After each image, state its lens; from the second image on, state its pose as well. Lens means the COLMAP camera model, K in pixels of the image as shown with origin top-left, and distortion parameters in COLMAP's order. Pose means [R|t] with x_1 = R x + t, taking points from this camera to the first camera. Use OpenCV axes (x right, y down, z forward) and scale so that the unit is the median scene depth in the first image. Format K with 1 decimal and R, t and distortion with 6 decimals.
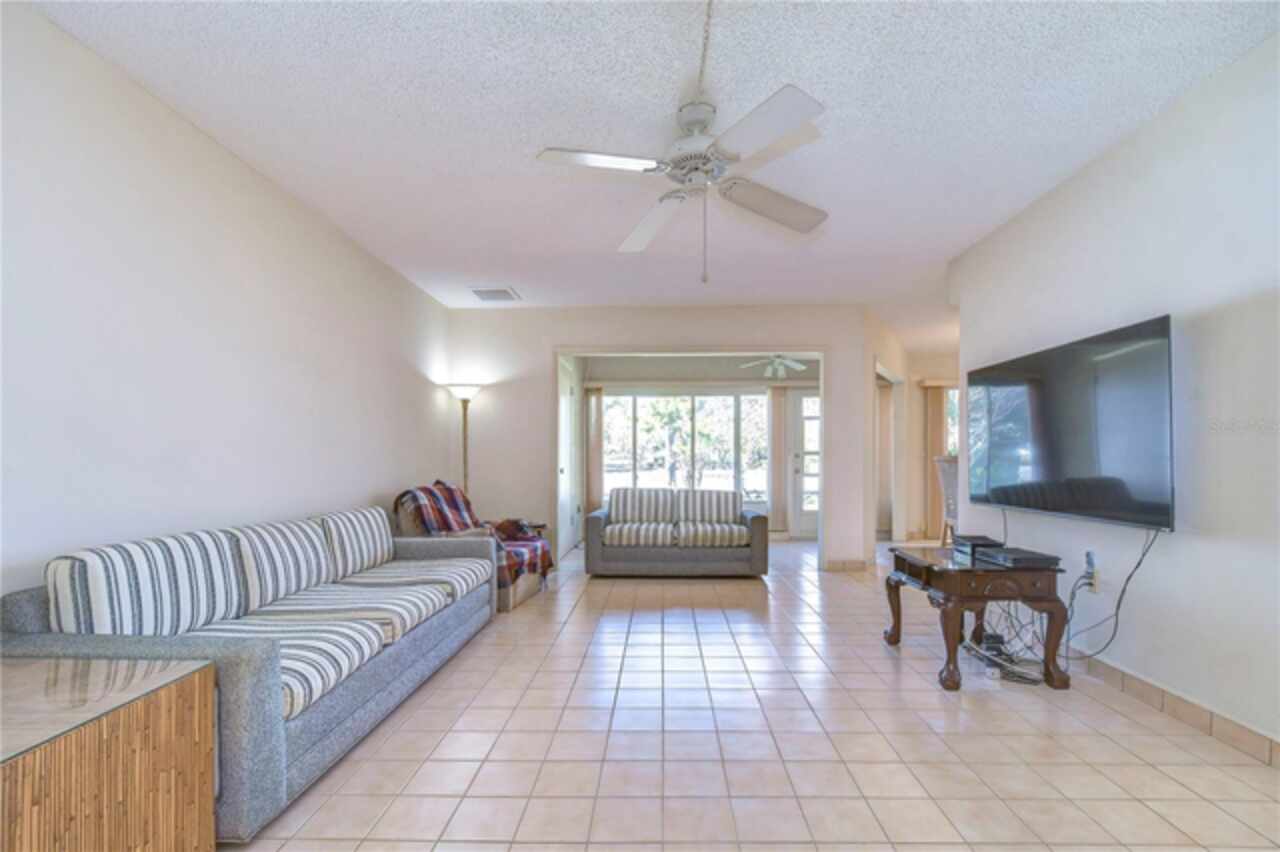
lens RADIAL K [[571.4, 0, 644.6], [0, 571.4, 463.2], [0, 0, 1]] dist [0.002574, -0.000530]
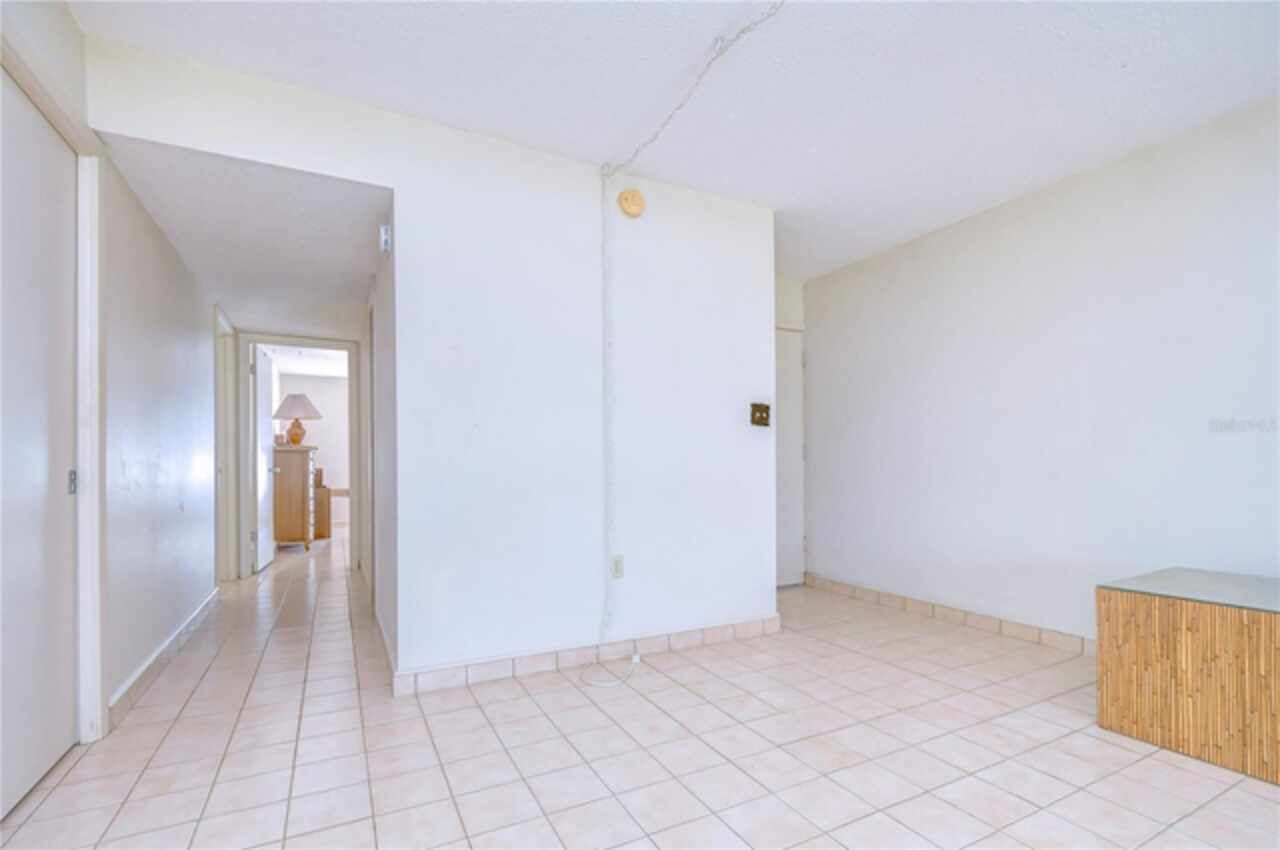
lens RADIAL K [[576.3, 0, 654.7], [0, 576.3, 462.3], [0, 0, 1]] dist [0.002852, 0.000116]
pose [[-0.856094, 0.005286, -0.516794, 0.323384], [0.007832, 0.999966, -0.002745, 0.011568], [0.516761, -0.006398, -0.856106, 0.406797]]
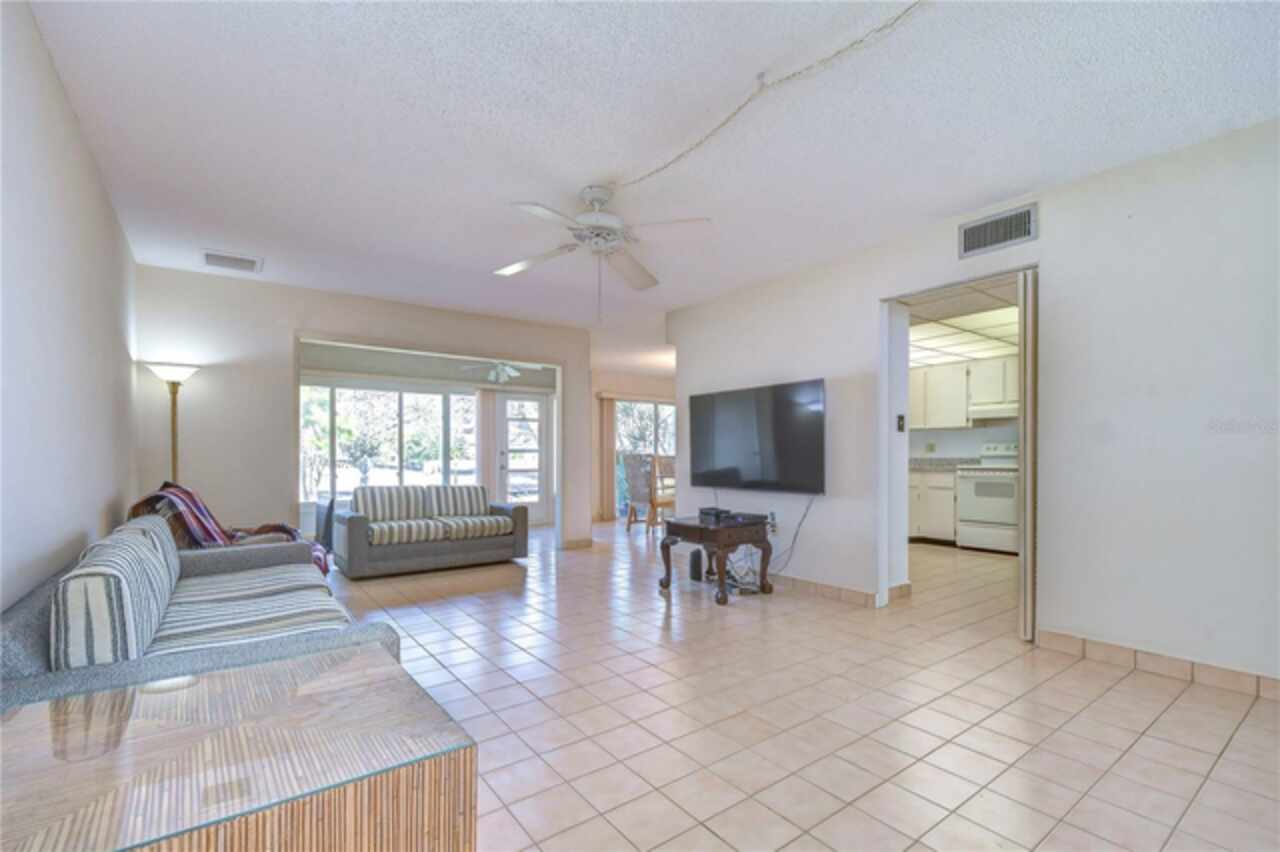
lens RADIAL K [[571.4, 0, 644.6], [0, 571.4, 463.2], [0, 0, 1]] dist [0.002574, -0.000530]
pose [[0.788674, -0.006710, 0.614775, -0.340506], [0.003984, 0.999975, 0.005804, 0.001064], [-0.614798, -0.002129, 0.788682, -0.053258]]
